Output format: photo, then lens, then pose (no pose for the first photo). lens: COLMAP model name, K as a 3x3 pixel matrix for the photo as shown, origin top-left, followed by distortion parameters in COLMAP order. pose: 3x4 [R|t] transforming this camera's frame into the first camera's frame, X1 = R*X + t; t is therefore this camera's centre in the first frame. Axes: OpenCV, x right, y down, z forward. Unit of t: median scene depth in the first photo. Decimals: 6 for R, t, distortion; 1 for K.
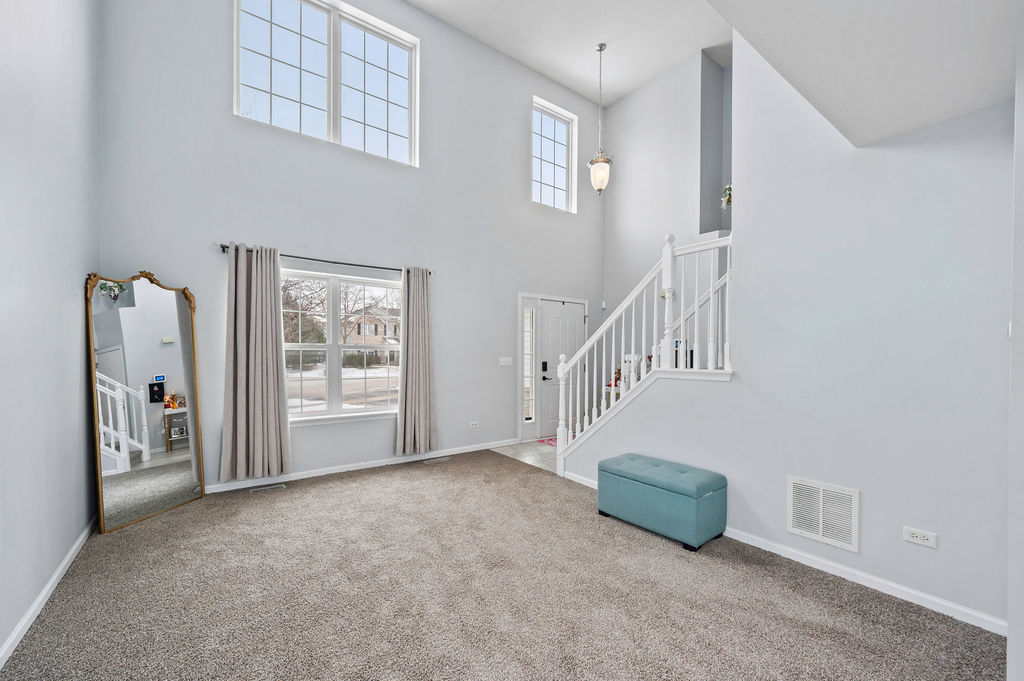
lens RADIAL K [[409.9, 0, 510.7], [0, 409.9, 354.2], [0, 0, 1]] dist [0.007655, -0.000036]
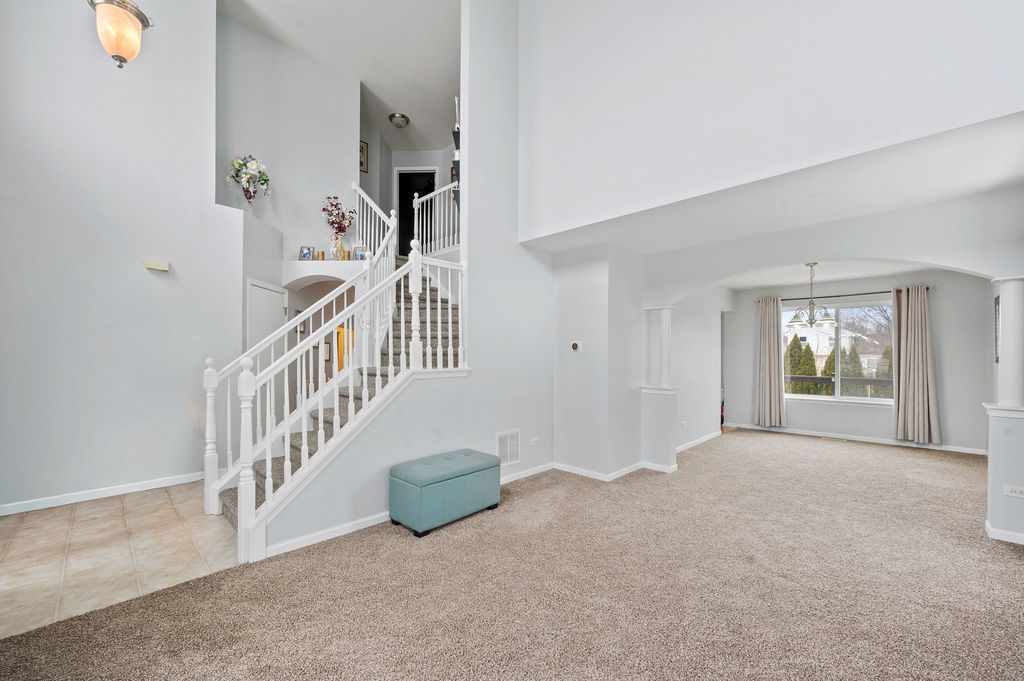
lens RADIAL K [[409.9, 0, 510.7], [0, 409.9, 354.2], [0, 0, 1]] dist [0.007655, -0.000036]
pose [[-0.165369, -0.002903, 0.986228, -0.560204], [0.003317, 0.999988, 0.003500, -0.005339], [-0.986226, 0.003850, -0.165357, 0.779836]]
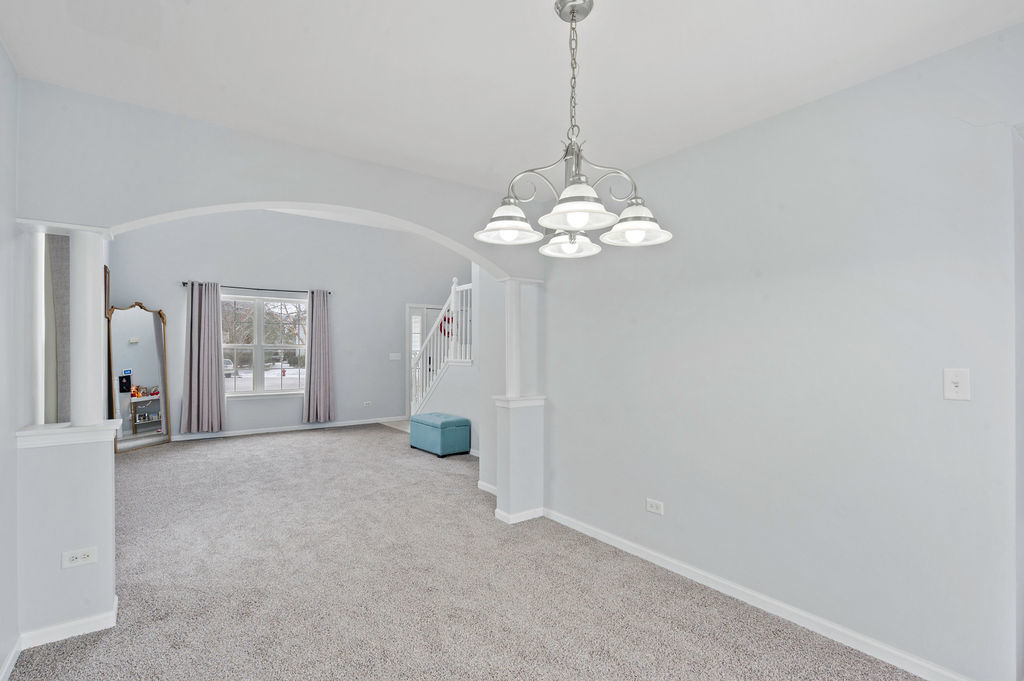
lens RADIAL K [[495.6, 0, 512.0], [0, 495.6, 340.5], [0, 0, 1]] dist [0.000517, 0.000151]
pose [[0.999965, -0.005442, -0.006321, 0.505475], [0.005304, 0.999751, -0.021695, 0.003592], [0.006437, 0.021660, 0.999745, -0.787481]]
